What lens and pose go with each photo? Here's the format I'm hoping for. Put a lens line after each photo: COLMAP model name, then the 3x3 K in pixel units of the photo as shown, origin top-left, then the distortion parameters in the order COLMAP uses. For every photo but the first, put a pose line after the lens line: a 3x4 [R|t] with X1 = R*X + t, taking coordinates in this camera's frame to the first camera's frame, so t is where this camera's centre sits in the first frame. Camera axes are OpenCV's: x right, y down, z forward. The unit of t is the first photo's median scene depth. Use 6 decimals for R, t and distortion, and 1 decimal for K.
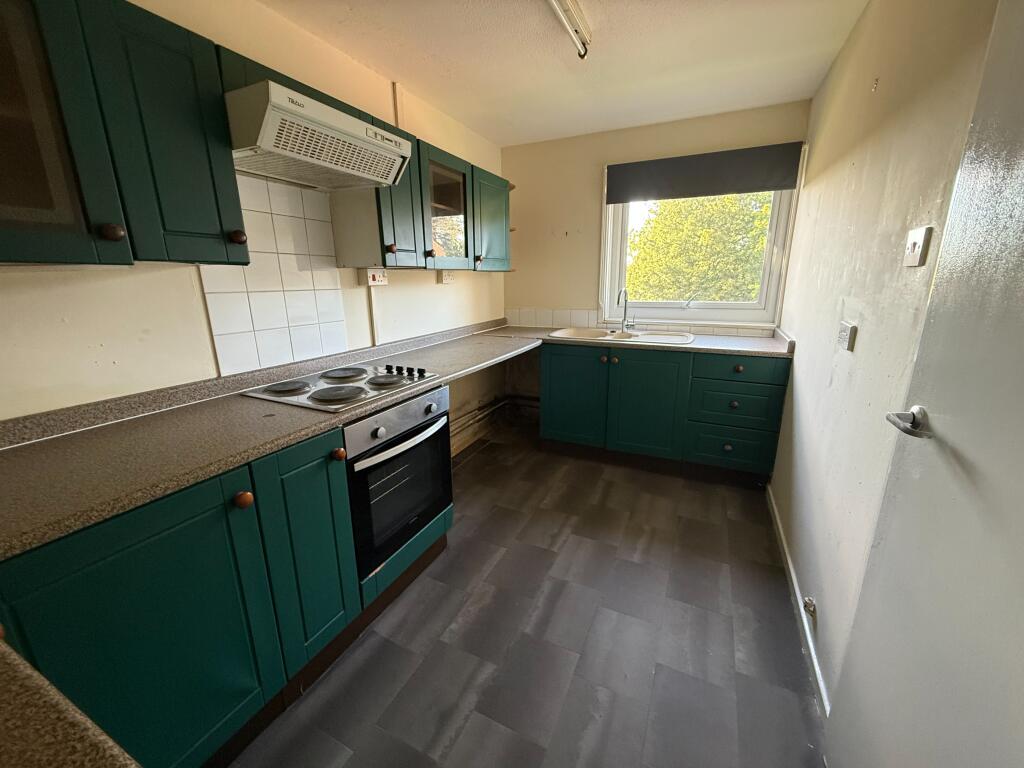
lens RADIAL K [[410.2, 0, 511.3], [0, 410.2, 382.3], [0, 0, 1]] dist [-0.002888, -0.000197]
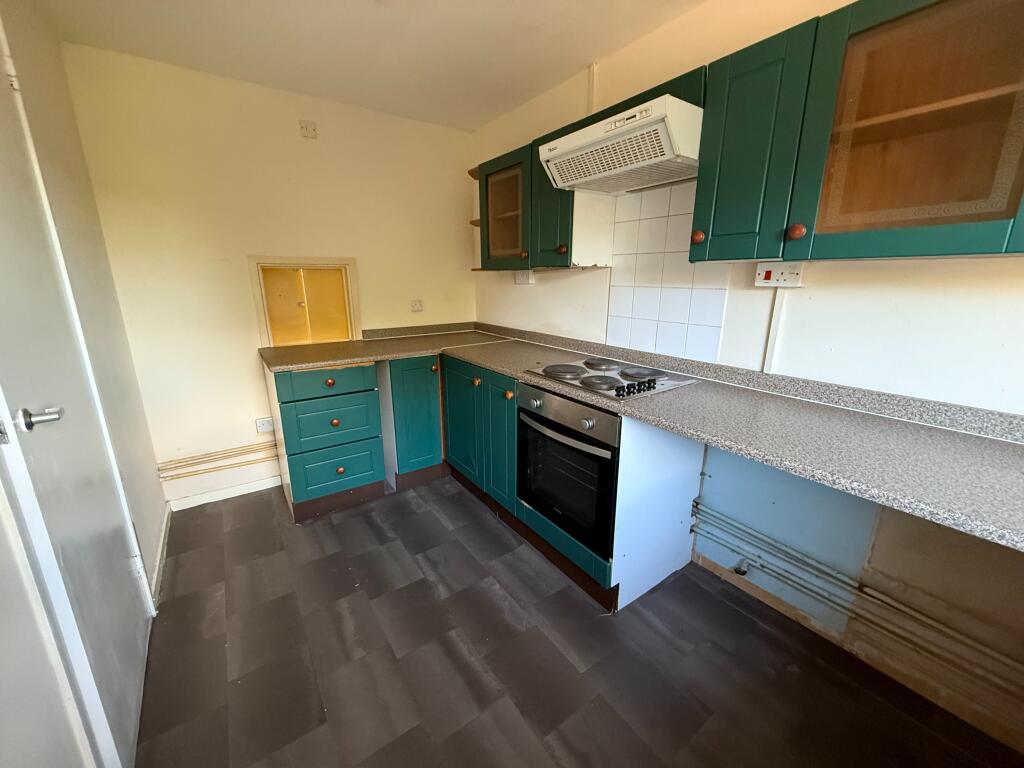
lens RADIAL K [[410.2, 0, 510.9], [0, 410.2, 382.4], [0, 0, 1]] dist [-0.002888, -0.000197]
pose [[-0.495570, 0.224902, -0.838946, 0.650600], [-0.212043, 0.905343, 0.367957, -0.330437], [0.842288, 0.360240, -0.400972, 1.267377]]
